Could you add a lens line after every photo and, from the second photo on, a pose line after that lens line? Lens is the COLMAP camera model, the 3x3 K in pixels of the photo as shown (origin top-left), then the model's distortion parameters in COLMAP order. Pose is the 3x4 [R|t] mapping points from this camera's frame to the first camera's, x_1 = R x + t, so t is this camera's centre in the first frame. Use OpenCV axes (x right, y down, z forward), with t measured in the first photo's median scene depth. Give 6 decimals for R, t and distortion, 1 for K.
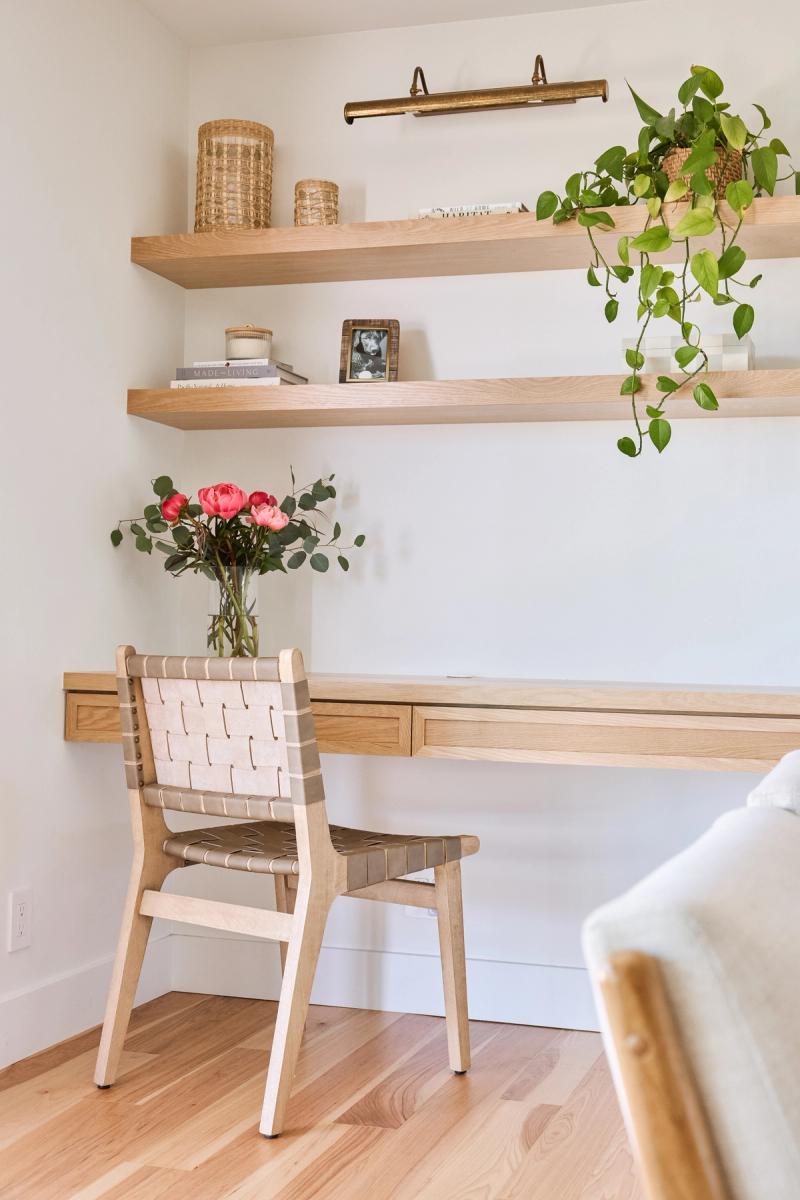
lens RADIAL K [[1556.7, 0, 398.7], [0, 1556.7, 597.2], [0, 0, 1]] dist [0.008348, -0.015022]
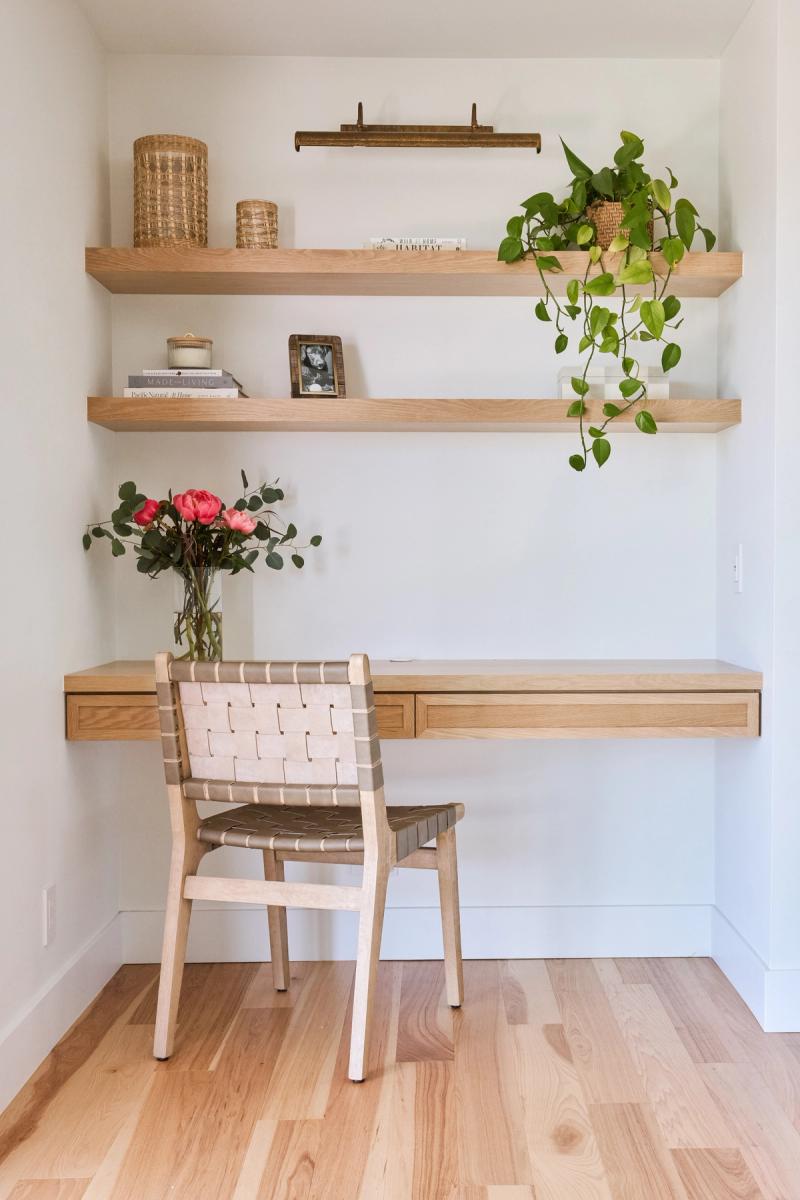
lens RADIAL K [[1521.8, 0, 481.4], [0, 1521.8, 626.5], [0, 0, 1]] dist [0.021576, 0.039907]
pose [[0.941702, -0.034719, 0.334653, -0.304000], [0.012898, 0.997656, 0.067209, -0.051468], [-0.336202, -0.058974, 0.939942, -0.053794]]
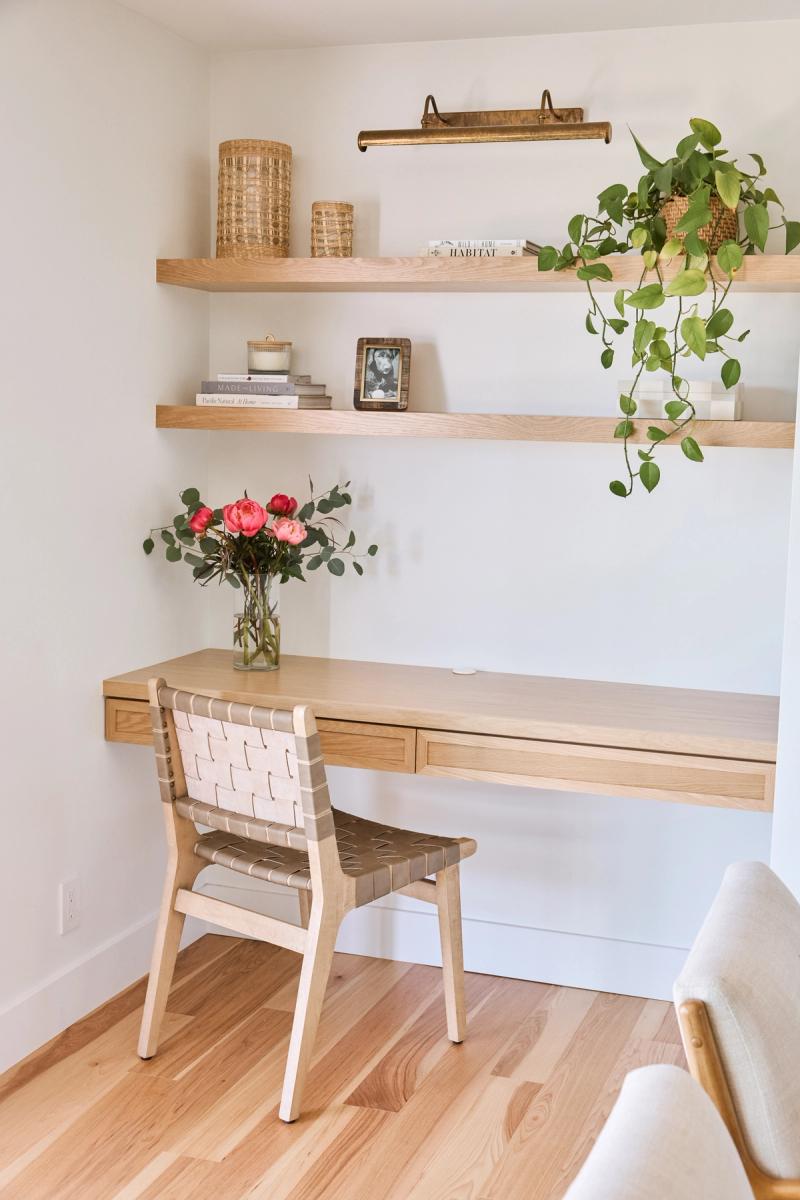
lens RADIAL K [[1530.8, 0, 398.9], [0, 1530.8, 602.0], [0, 0, 1]] dist [0.005936, -0.001323]
pose [[0.999642, 0.006666, -0.025895, 0.022857], [-0.002749, 0.988921, 0.148419, -0.174650], [0.026597, -0.148295, 0.988586, -0.059768]]
